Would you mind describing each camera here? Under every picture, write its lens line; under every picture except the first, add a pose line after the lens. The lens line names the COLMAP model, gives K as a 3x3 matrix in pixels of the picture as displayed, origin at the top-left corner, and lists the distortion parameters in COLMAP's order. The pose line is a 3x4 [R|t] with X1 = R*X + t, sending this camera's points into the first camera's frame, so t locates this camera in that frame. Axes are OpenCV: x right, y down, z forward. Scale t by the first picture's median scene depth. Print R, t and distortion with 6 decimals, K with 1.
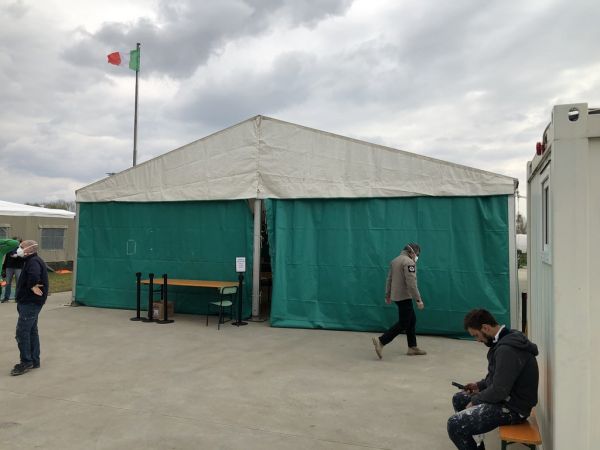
lens RADIAL K [[494.2, 0, 302.0], [0, 494.2, 226.4], [0, 0, 1]] dist [0.039736, -0.032708]
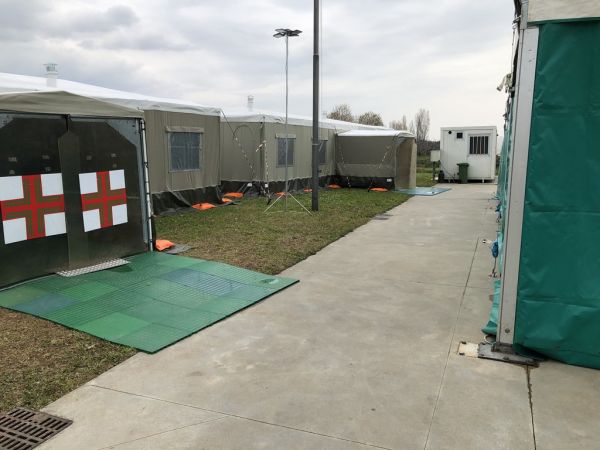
lens RADIAL K [[494.2, 0, 311.1], [0, 494.2, 227.0], [0, 0, 1]] dist [0.039736, -0.032708]
pose [[0.999893, -0.012034, -0.008372, -0.365146], [0.013361, 0.983093, 0.182617, 0.008761], [0.006033, -0.182709, 0.983148, 0.431818]]
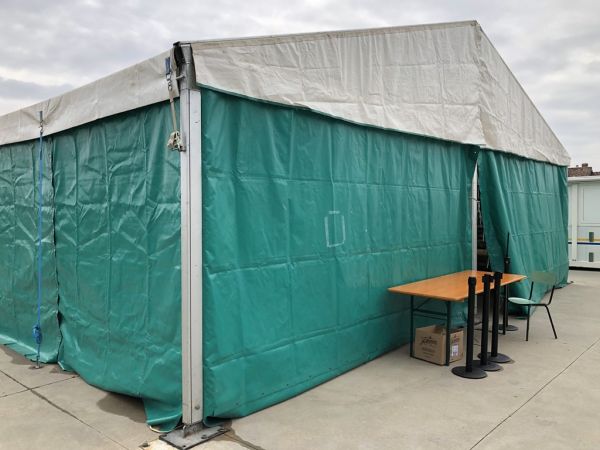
lens RADIAL K [[494.2, 0, 300.6], [0, 494.2, 229.5], [0, 0, 1]] dist [0.039736, -0.032708]
pose [[0.361537, -0.054042, 0.930790, -0.445042], [-0.010750, 0.998011, 0.062120, 0.010243], [-0.932296, -0.032465, 0.360237, 0.525696]]
